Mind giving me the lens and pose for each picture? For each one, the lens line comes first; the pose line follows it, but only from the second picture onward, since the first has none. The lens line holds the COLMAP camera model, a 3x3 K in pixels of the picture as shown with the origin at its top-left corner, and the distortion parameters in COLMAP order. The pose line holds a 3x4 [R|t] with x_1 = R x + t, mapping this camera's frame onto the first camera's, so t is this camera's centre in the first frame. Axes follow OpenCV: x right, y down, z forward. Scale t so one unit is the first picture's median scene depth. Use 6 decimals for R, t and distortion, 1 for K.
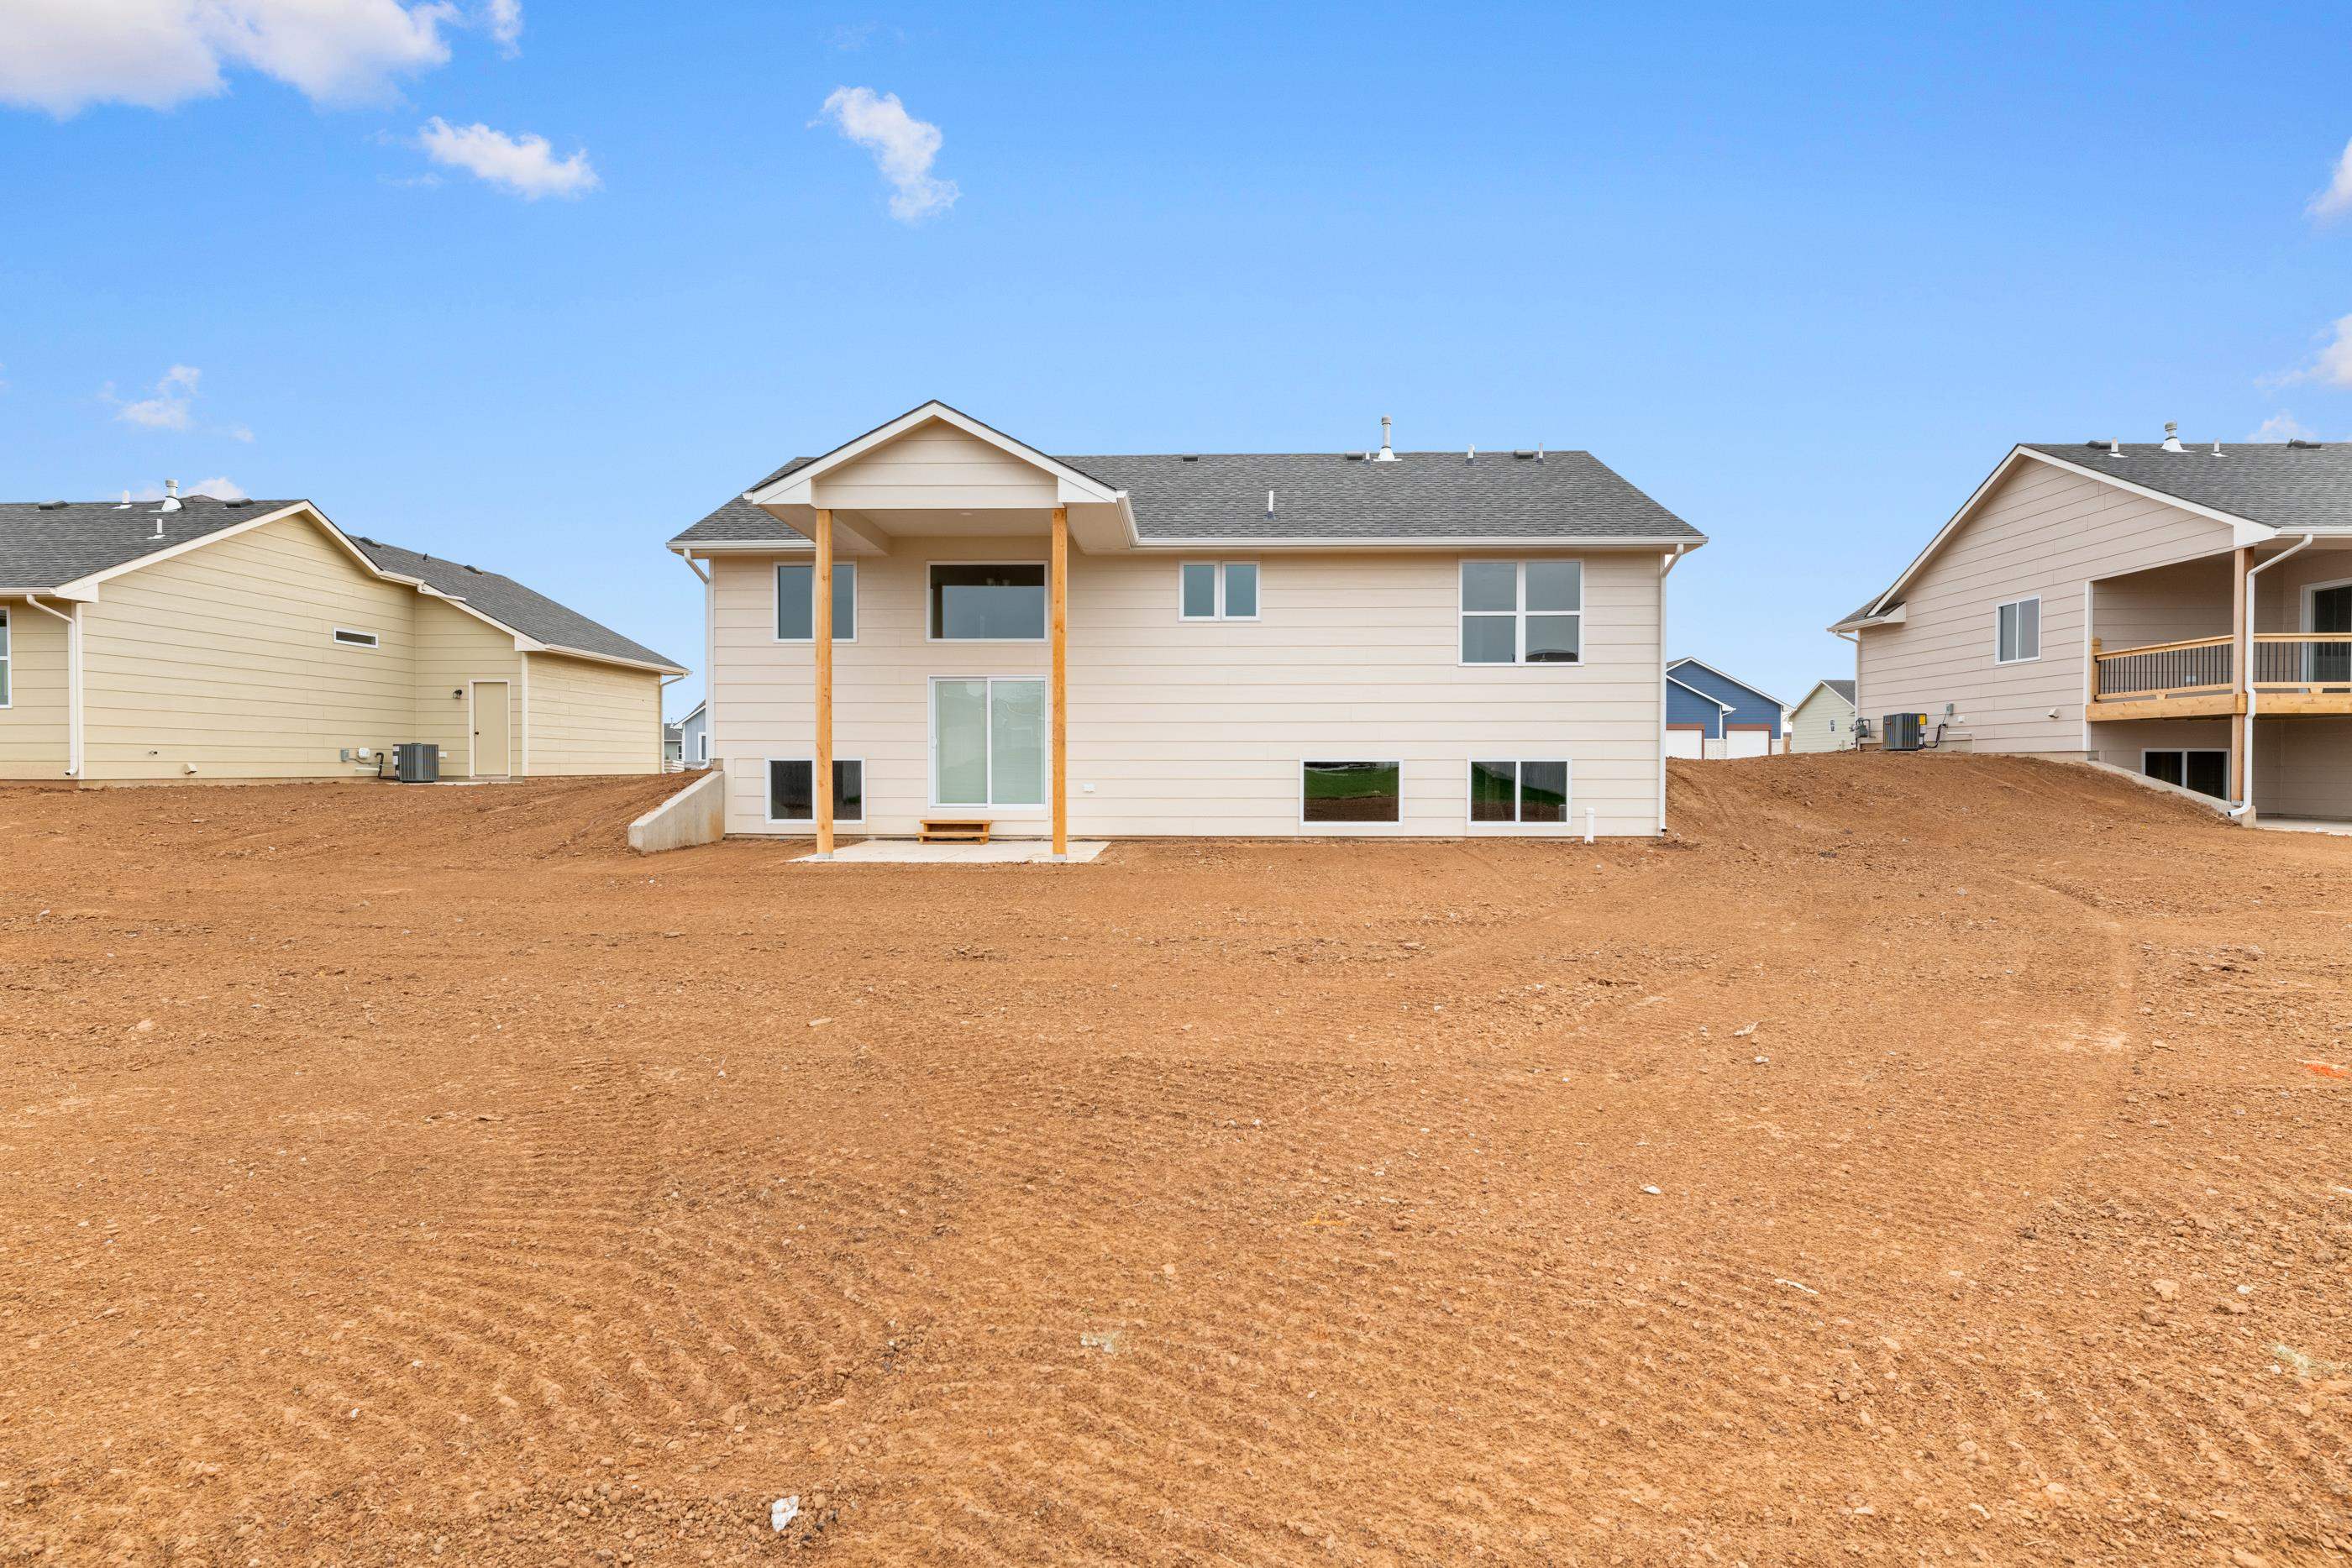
lens RADIAL K [[1204.5, 0, 1181.4], [0, 1204.5, 776.8], [0, 0, 1]] dist [-0.000878, 0.000225]
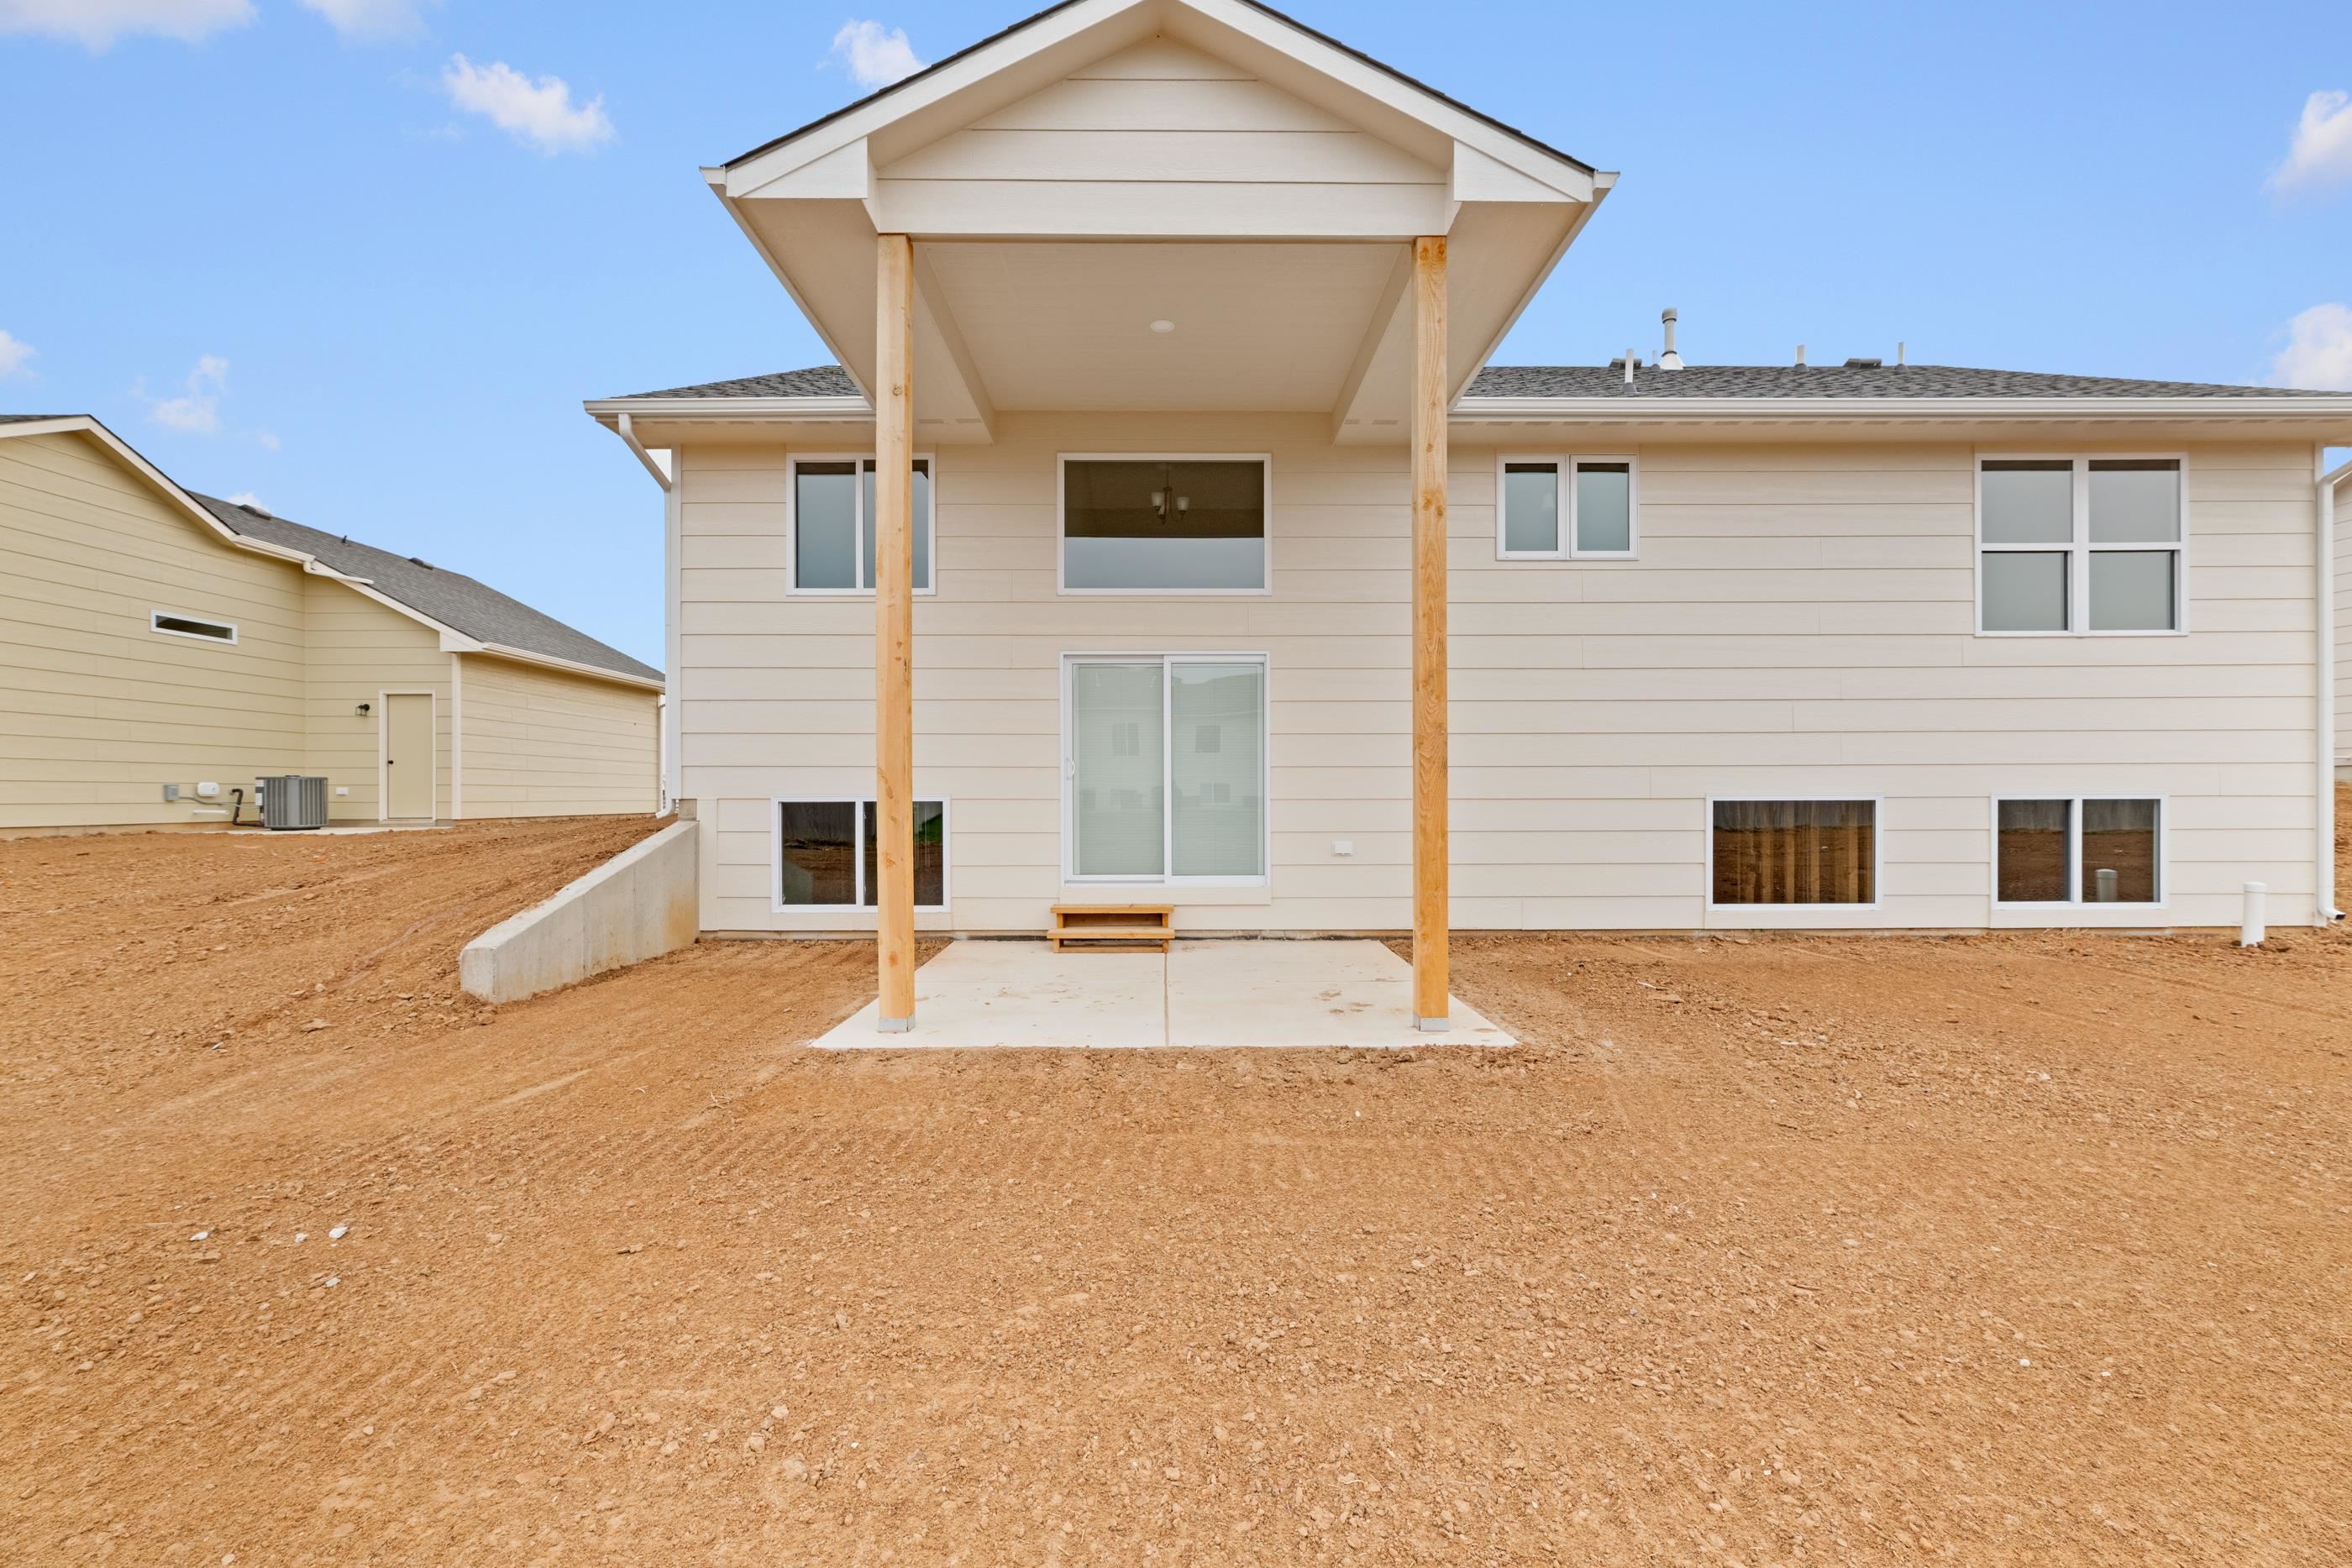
lens RADIAL K [[960.1, 0, 1170.2], [0, 960.1, 794.8], [0, 0, 1]] dist [0.003840, 0.000090]
pose [[0.999176, -0.003061, 0.040461, -0.175422], [0.003448, 0.999949, -0.009503, -0.011859], [-0.040430, 0.009634, 0.999136, 0.537649]]
